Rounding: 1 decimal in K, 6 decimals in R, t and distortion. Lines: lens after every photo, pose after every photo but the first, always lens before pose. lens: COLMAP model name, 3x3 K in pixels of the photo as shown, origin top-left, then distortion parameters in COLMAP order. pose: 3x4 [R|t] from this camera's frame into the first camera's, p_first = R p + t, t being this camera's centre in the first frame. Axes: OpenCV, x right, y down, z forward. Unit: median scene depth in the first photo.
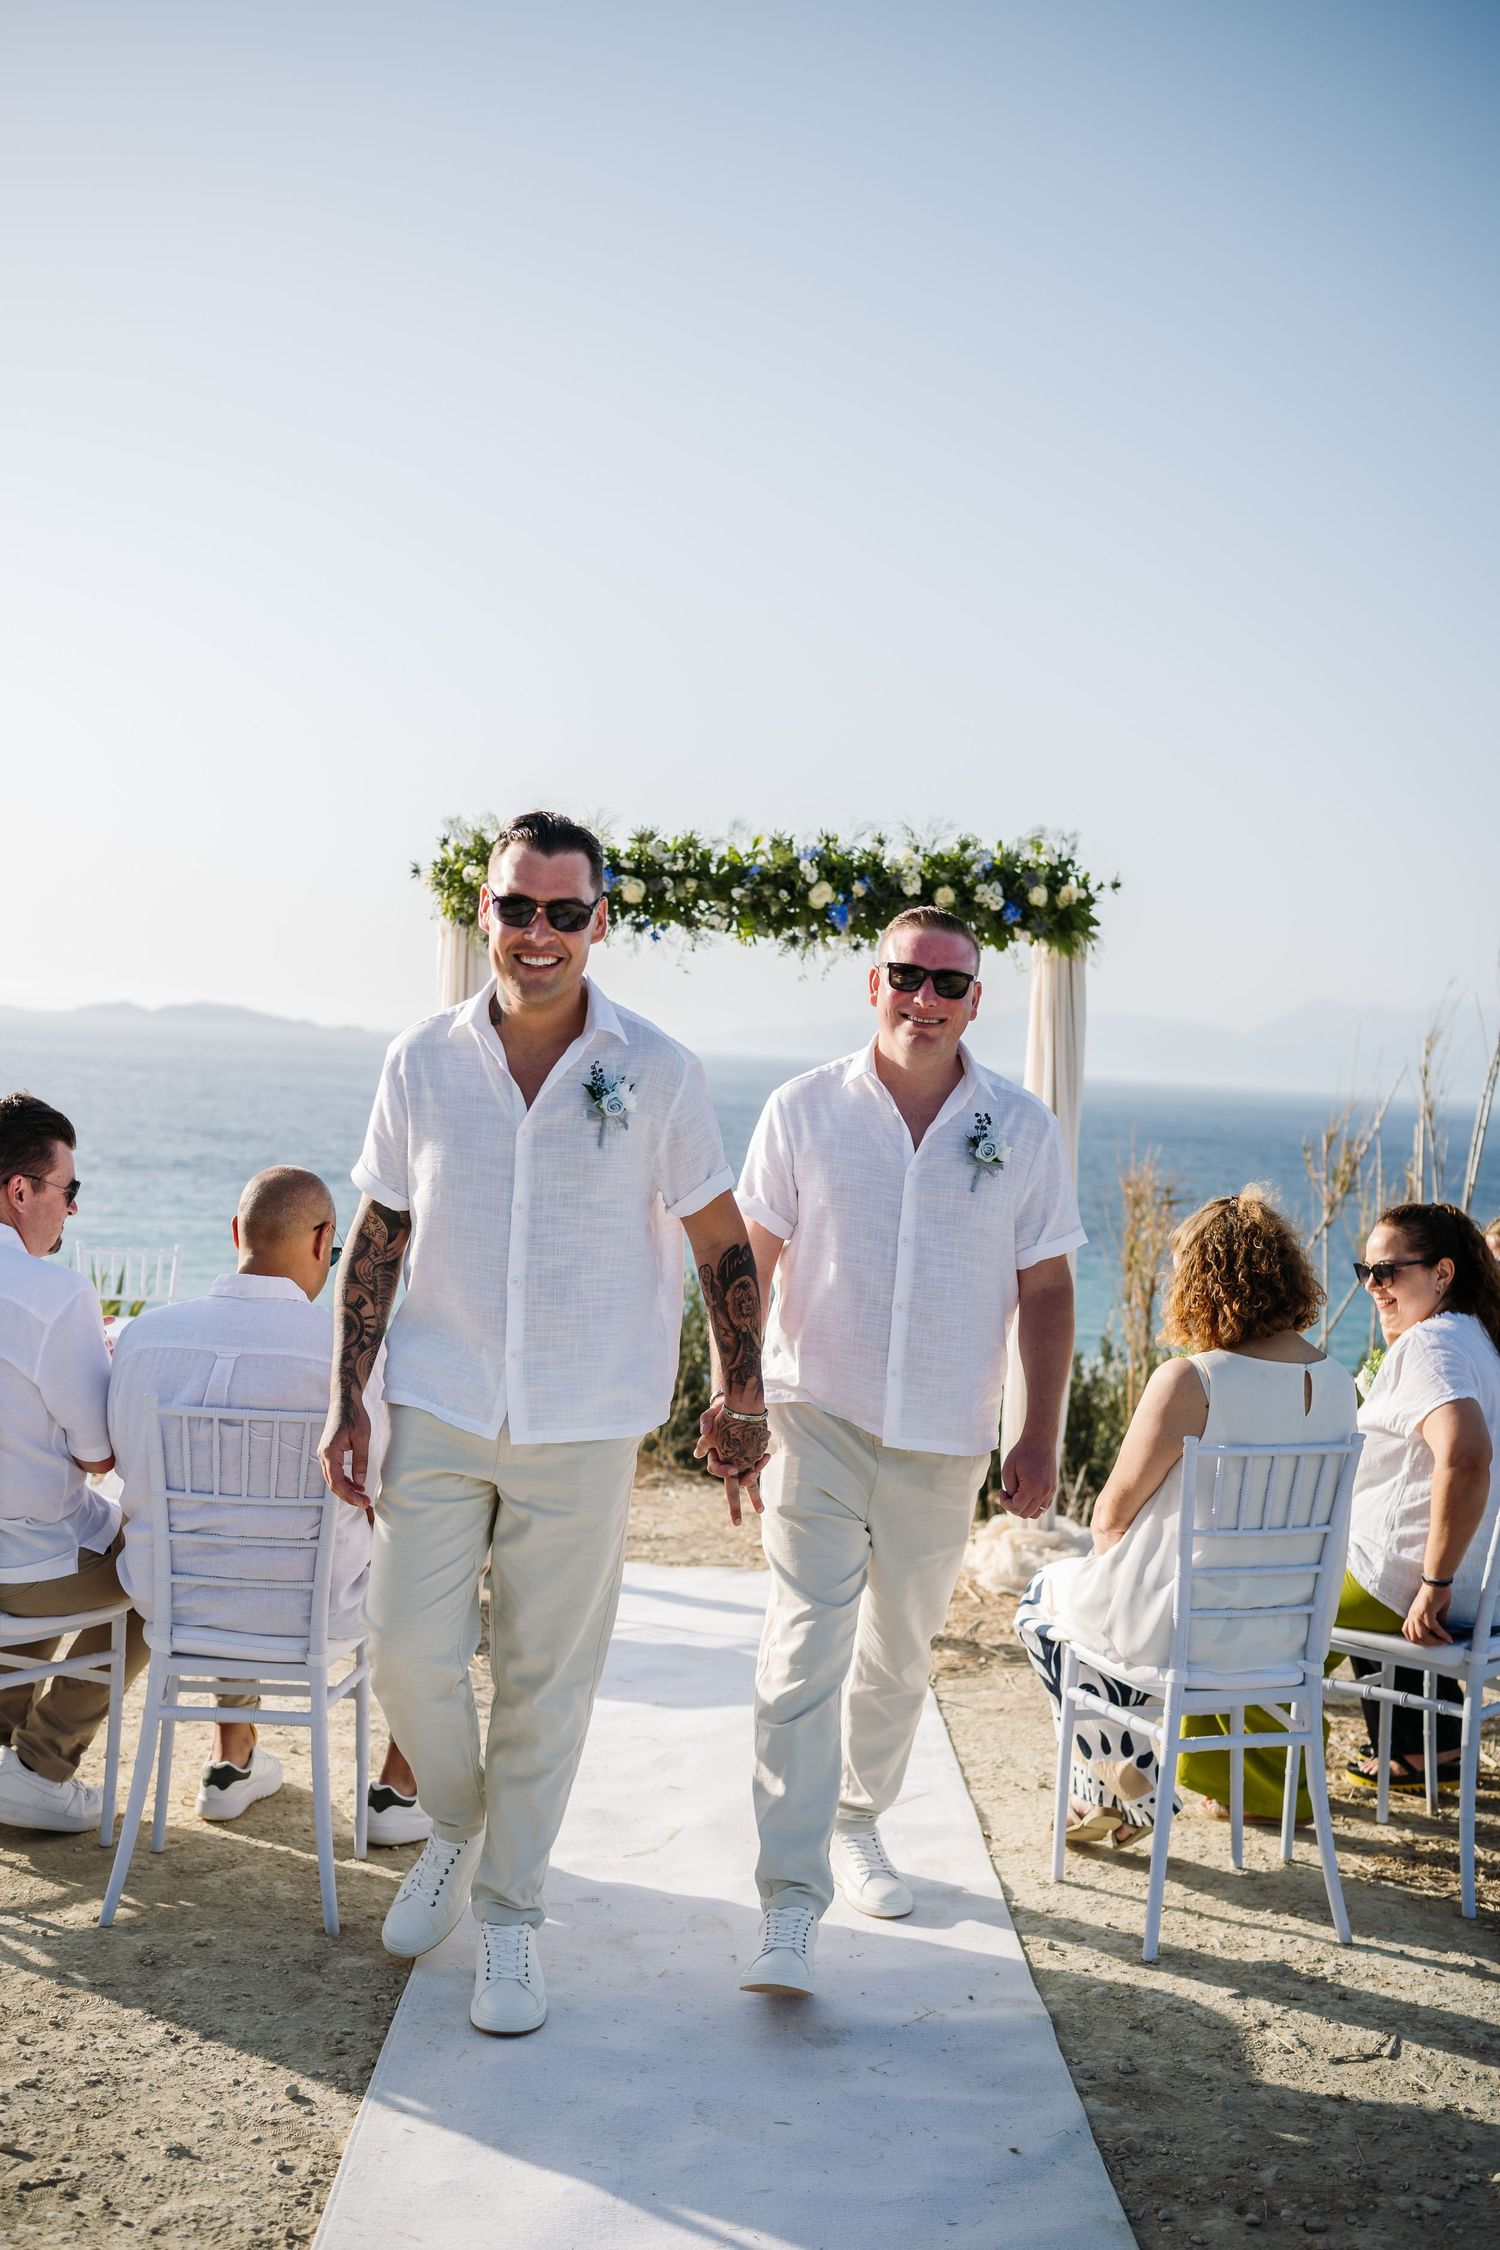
lens RADIAL K [[2194.5, 0, 750.0], [0, 2194.5, 1125.0], [0, 0, 1]] dist [-0.003883, -0.000688]
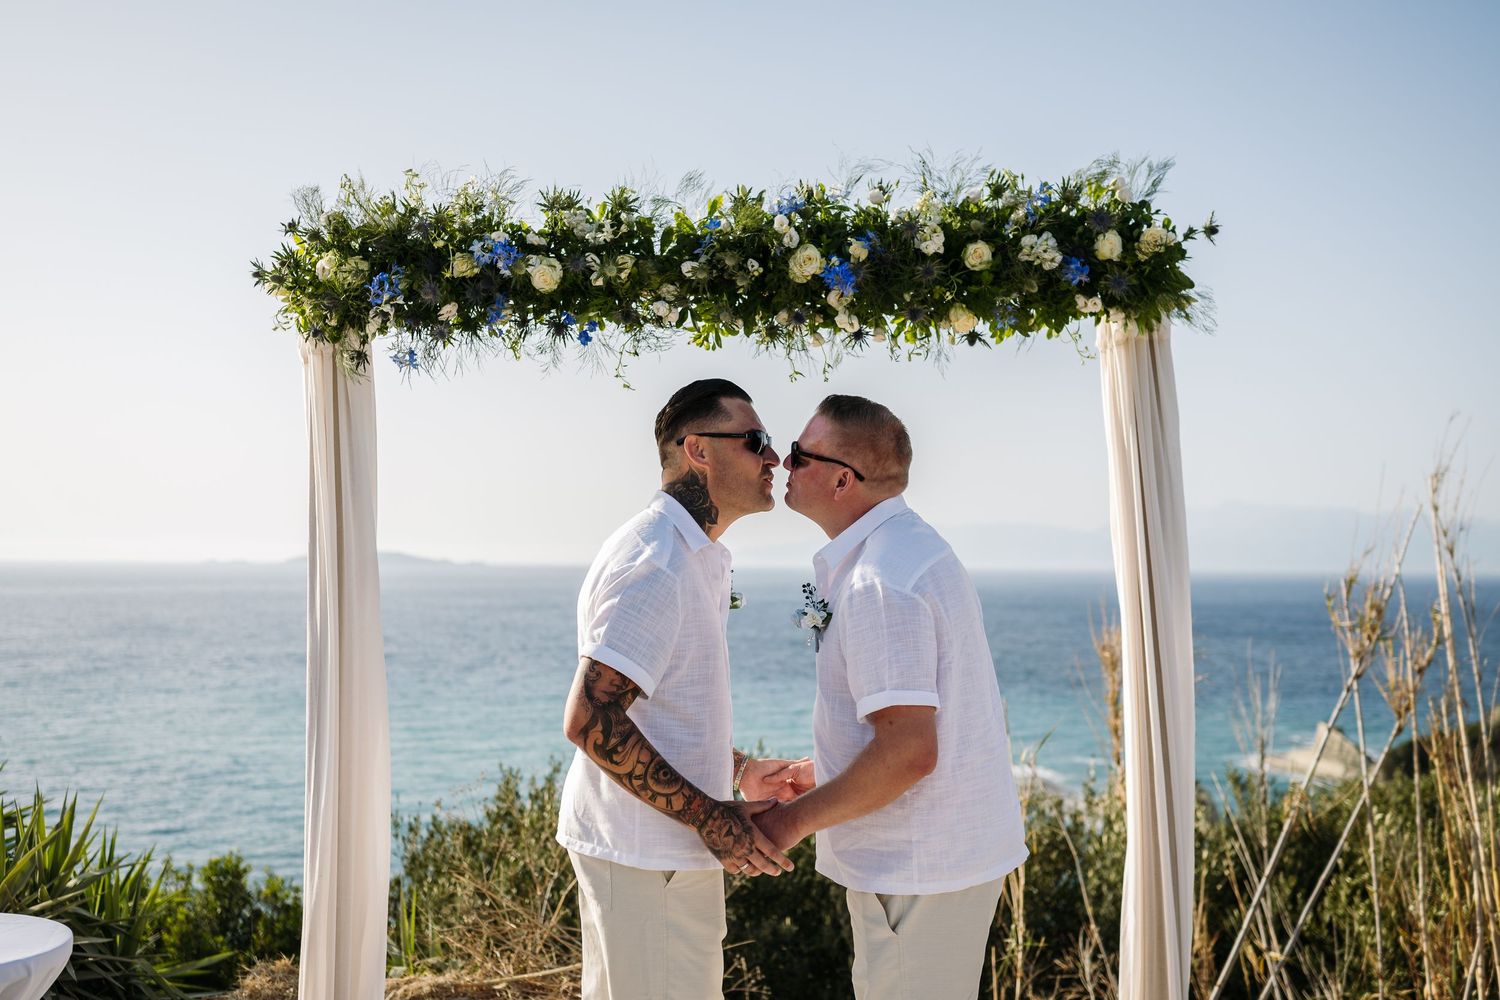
lens RADIAL K [[1484.0, 0, 707.4], [0, 1484.0, 489.4], [0, 0, 1]] dist [-0.007527, 0.000756]
pose [[0.997903, -0.058025, -0.028667, 0.009896], [0.055280, 0.994521, -0.088729, 0.010084], [0.033658, 0.086958, 0.995643, 0.517771]]
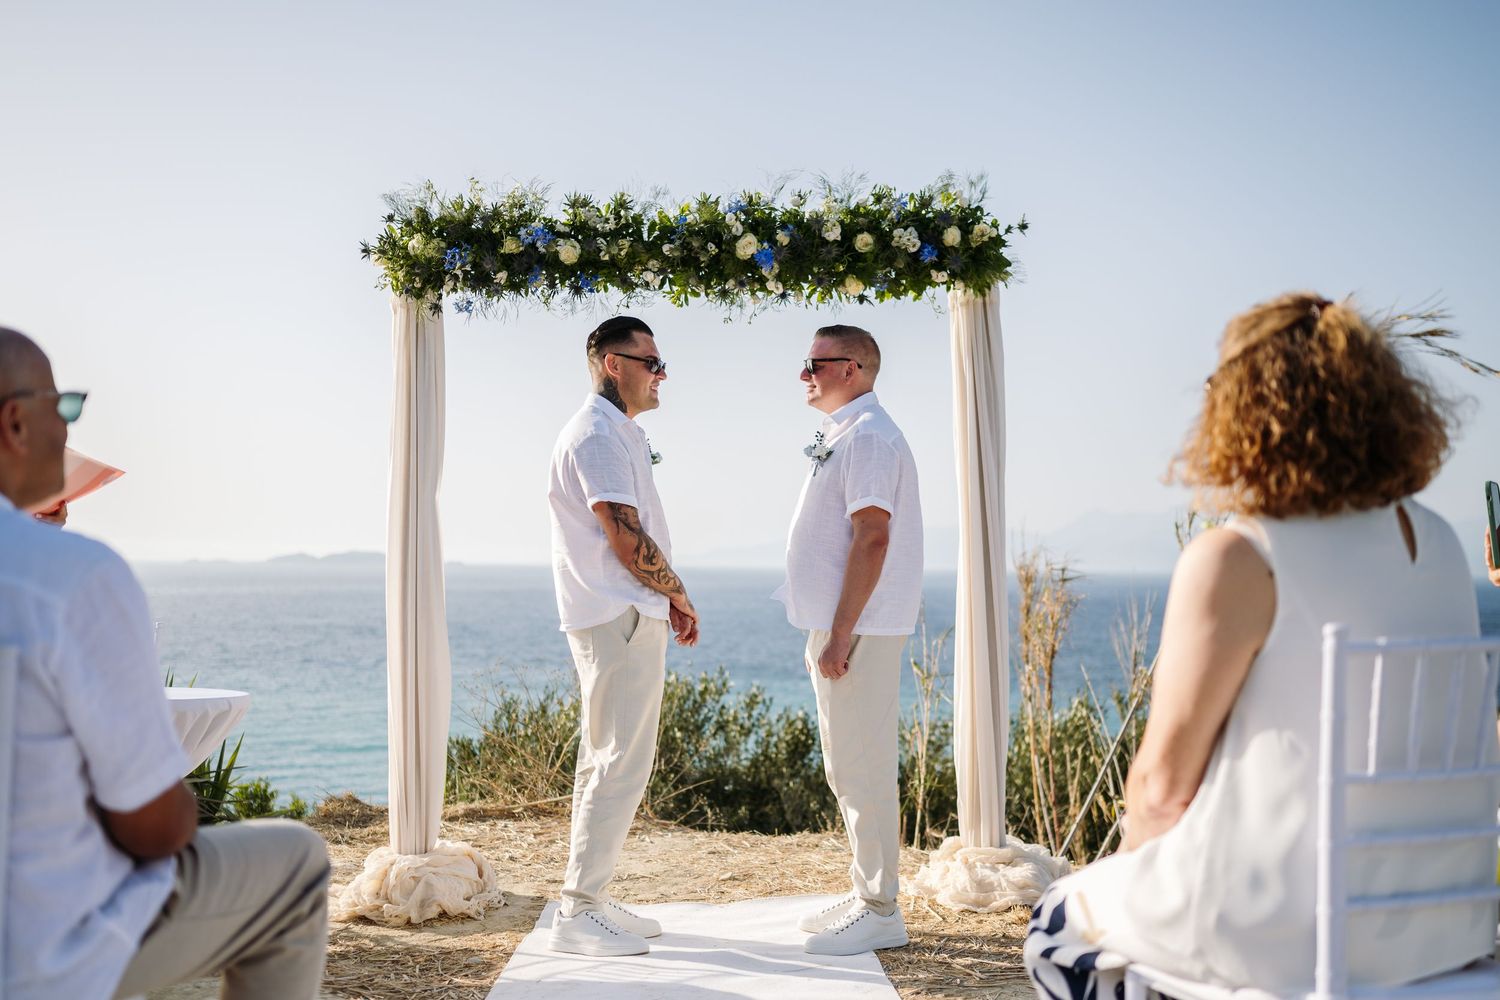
lens RADIAL K [[1463.0, 0, 750.0], [0, 1463.0, 500.0], [0, 0, 1]] dist [-0.003883, -0.000688]
pose [[0.998426, -0.053912, 0.015488, 0.016215], [0.055018, 0.995016, -0.083162, 0.074665], [-0.010927, 0.083883, 0.996416, 0.306907]]
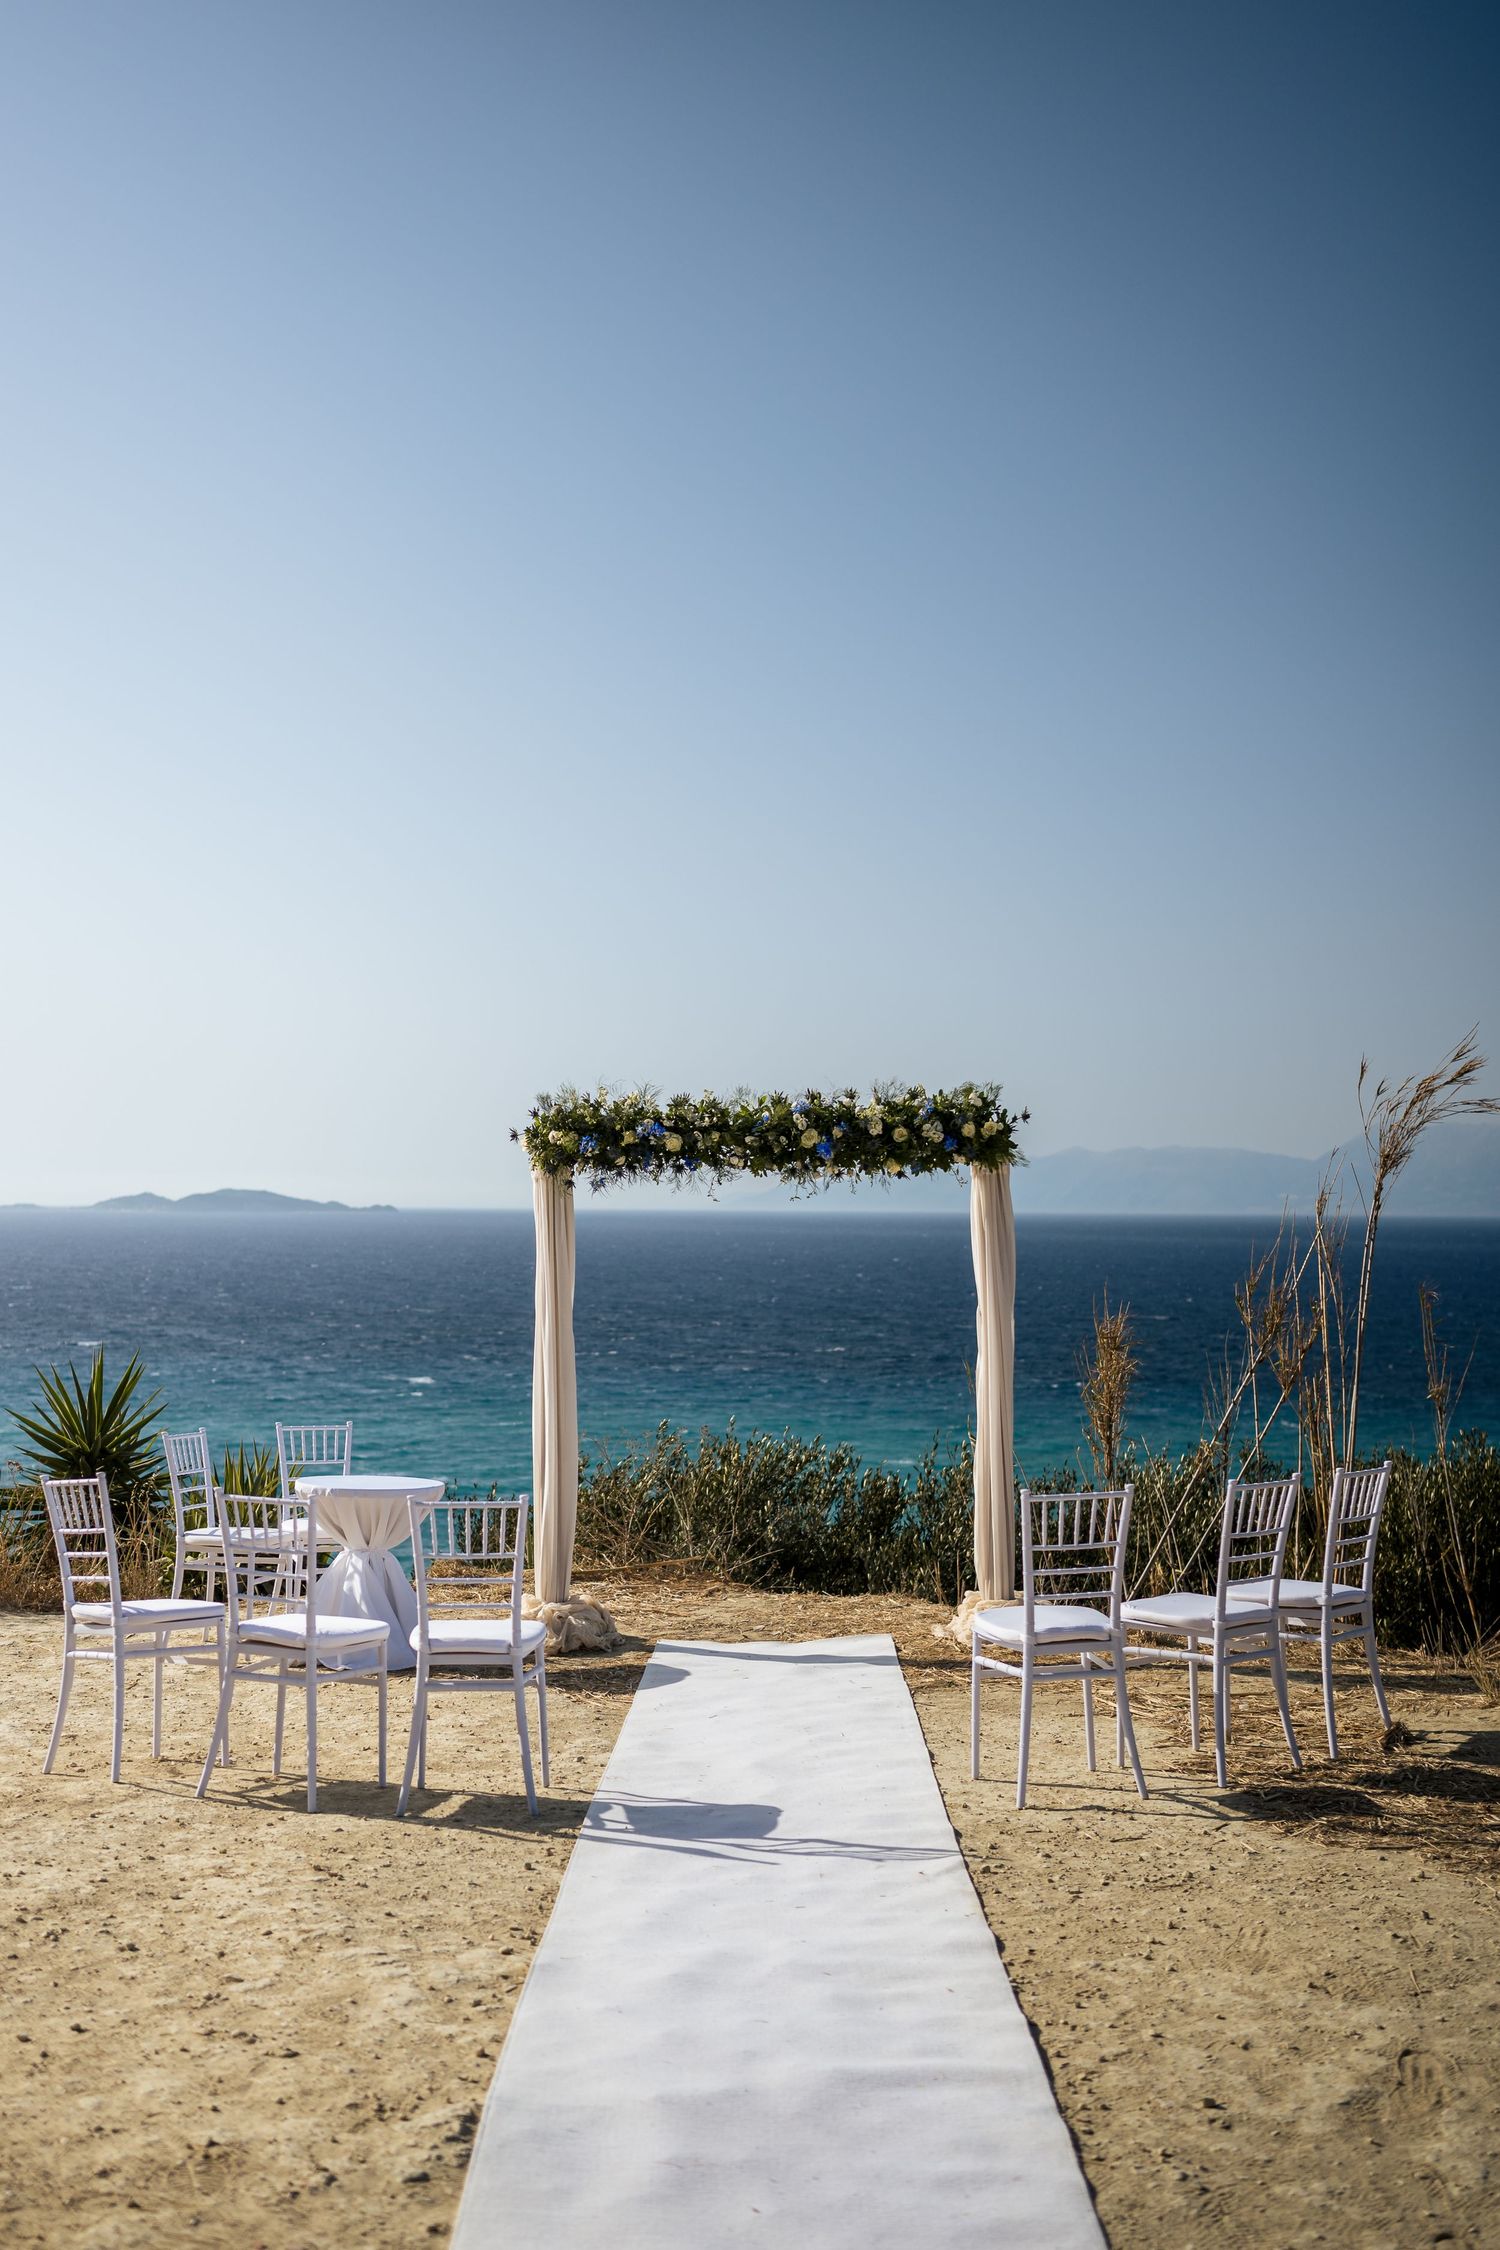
lens RADIAL K [[2523.8, 0, 744.7], [0, 2523.8, 1167.7], [0, 0, 1]] dist [-0.016366, -0.003920]
pose [[0.997848, -0.056028, -0.034070, 0.044022], [0.054325, 0.997320, -0.049002, -0.011246], [0.036724, 0.047046, 0.998217, -0.570681]]
